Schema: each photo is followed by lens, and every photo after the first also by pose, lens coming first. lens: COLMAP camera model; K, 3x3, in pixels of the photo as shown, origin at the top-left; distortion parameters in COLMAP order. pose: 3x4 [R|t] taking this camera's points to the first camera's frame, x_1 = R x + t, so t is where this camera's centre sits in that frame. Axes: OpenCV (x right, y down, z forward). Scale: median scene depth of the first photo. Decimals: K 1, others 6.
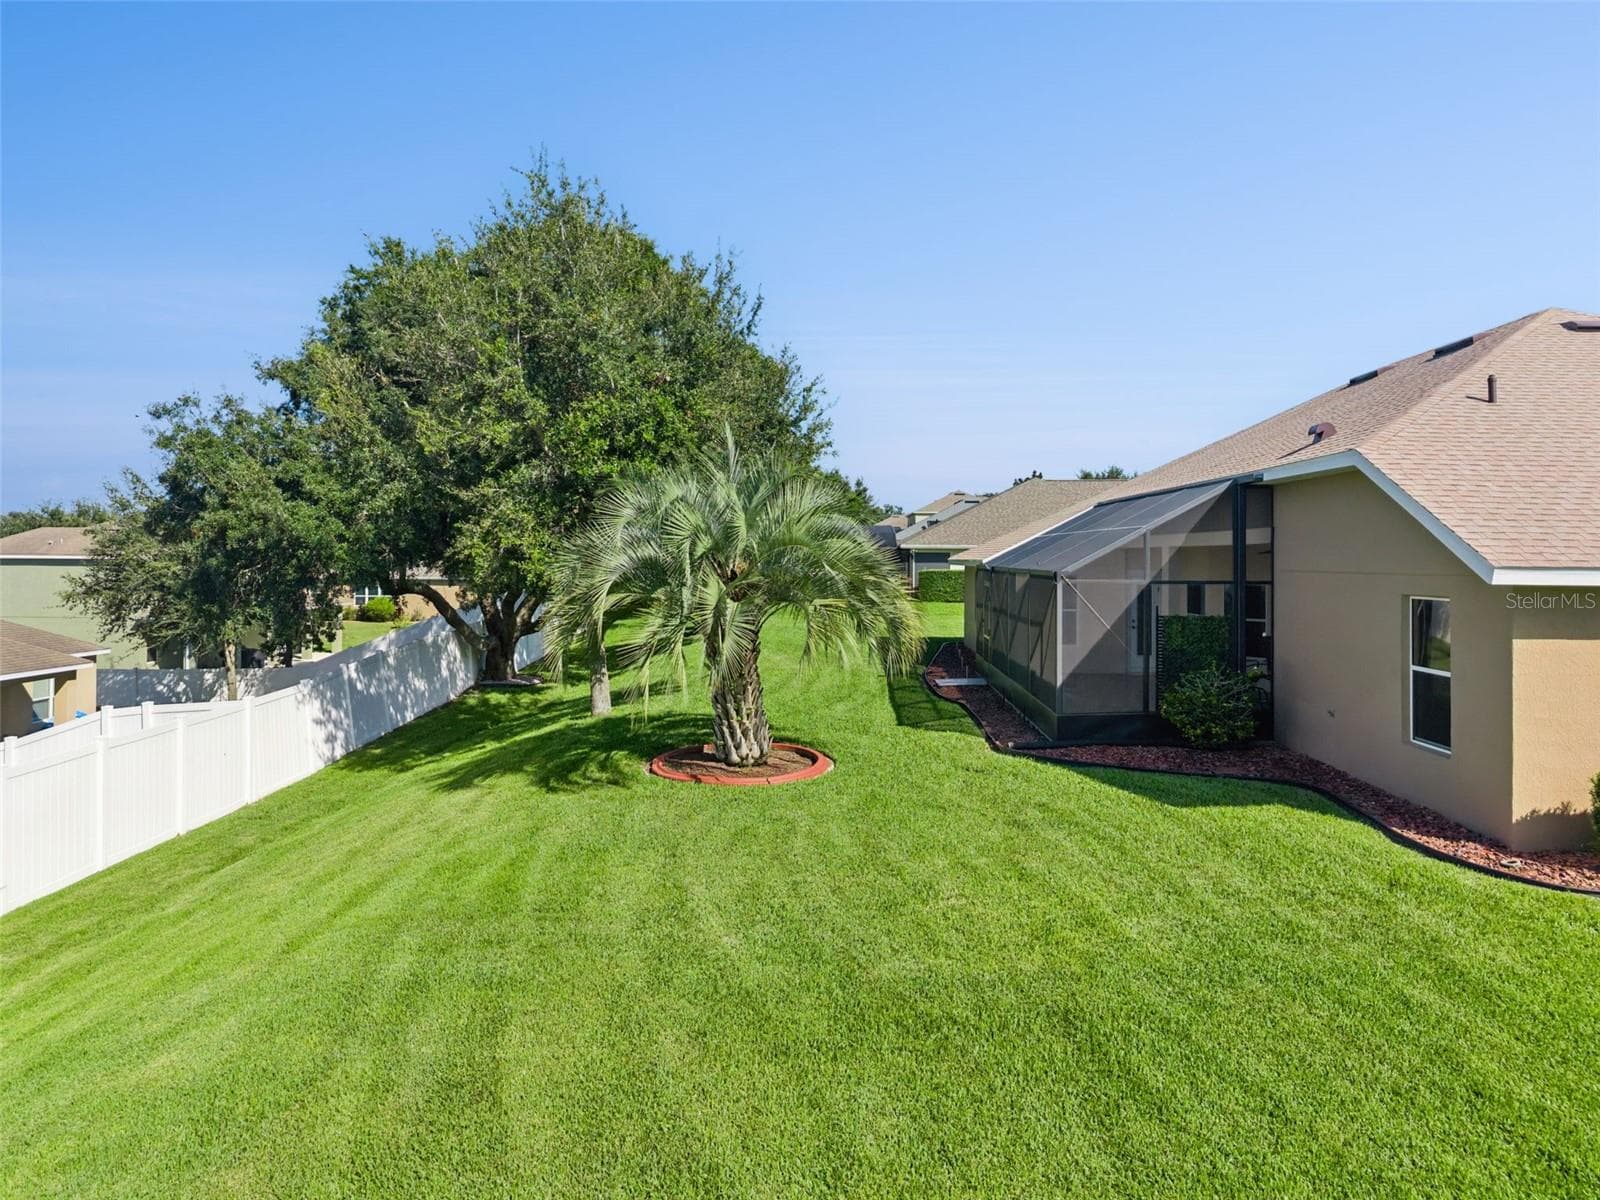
lens RADIAL K [[1043.0, 0, 799.6], [0, 1043.0, 546.8], [0, 0, 1]] dist [0.001577, 0.000146]
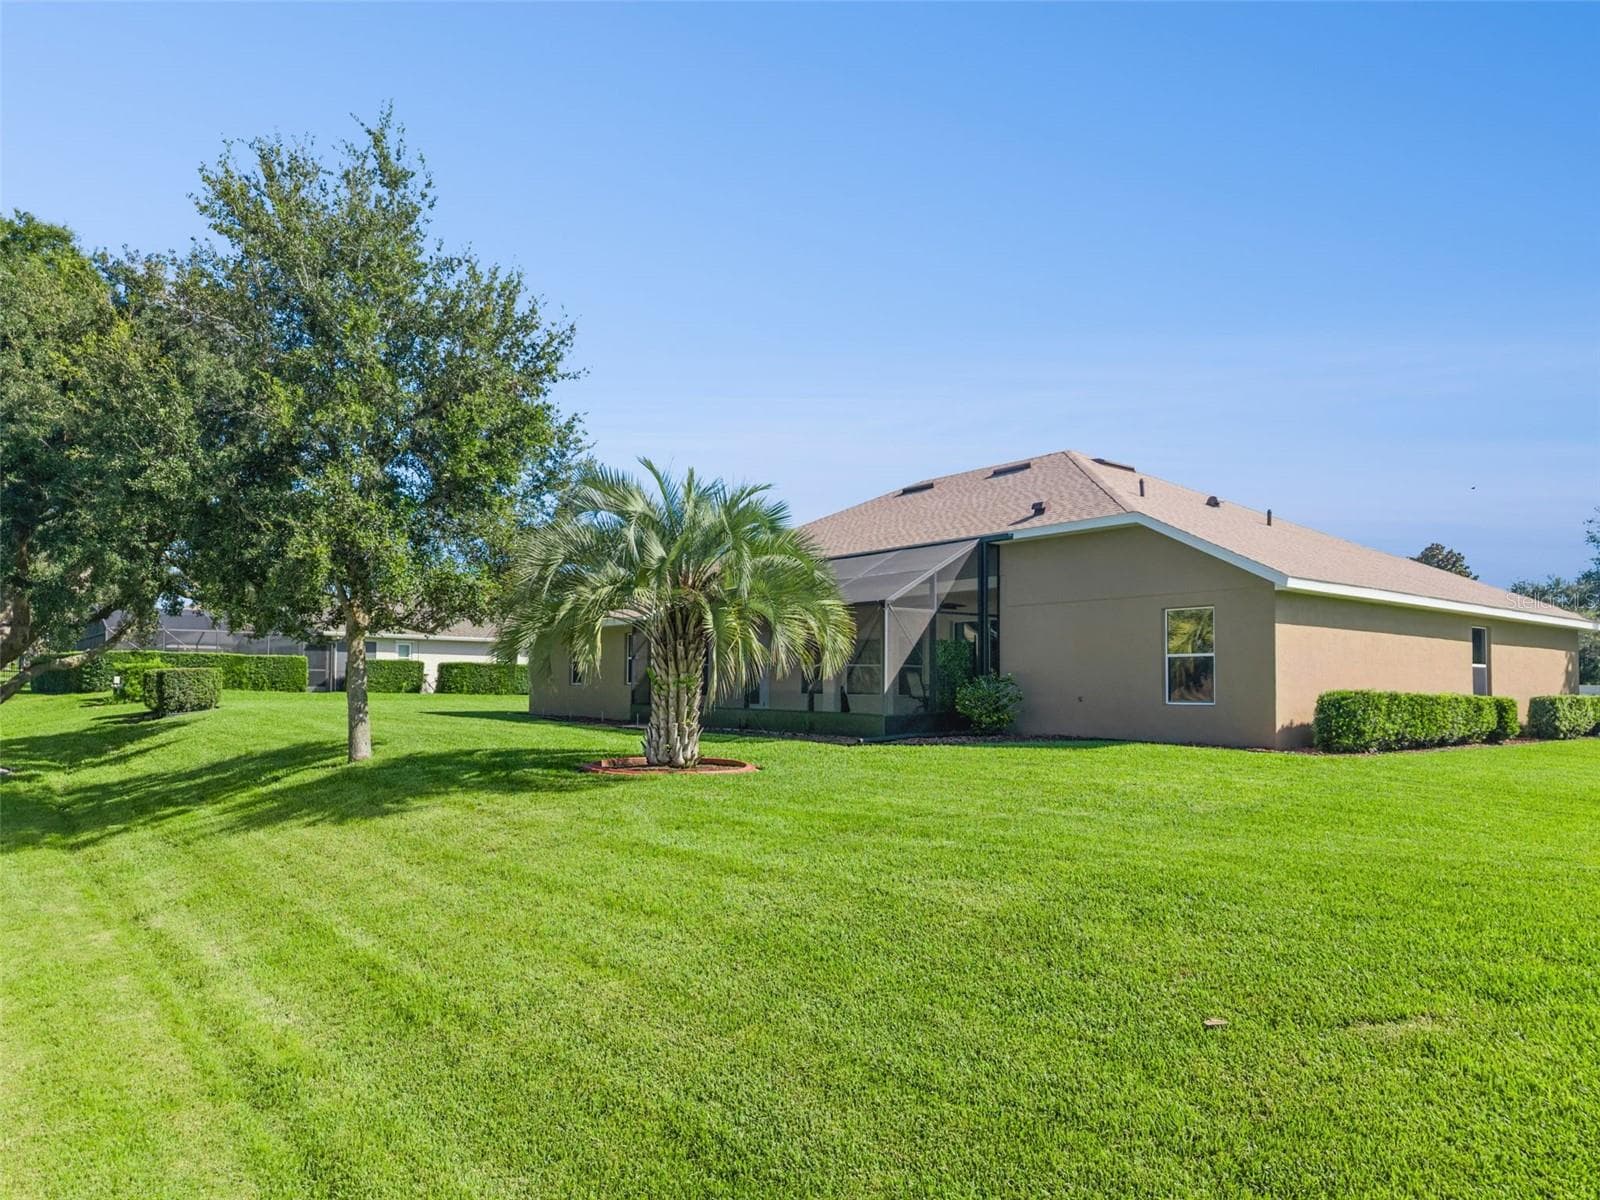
lens RADIAL K [[1069.6, 0, 802.7], [0, 1069.6, 595.3], [0, 0, 1]] dist [0.044090, -0.053028]
pose [[0.753961, 0.061689, 0.654016, -0.654500], [-0.011779, 0.996690, -0.080433, 0.122046], [-0.656813, 0.052940, 0.752193, 0.120709]]
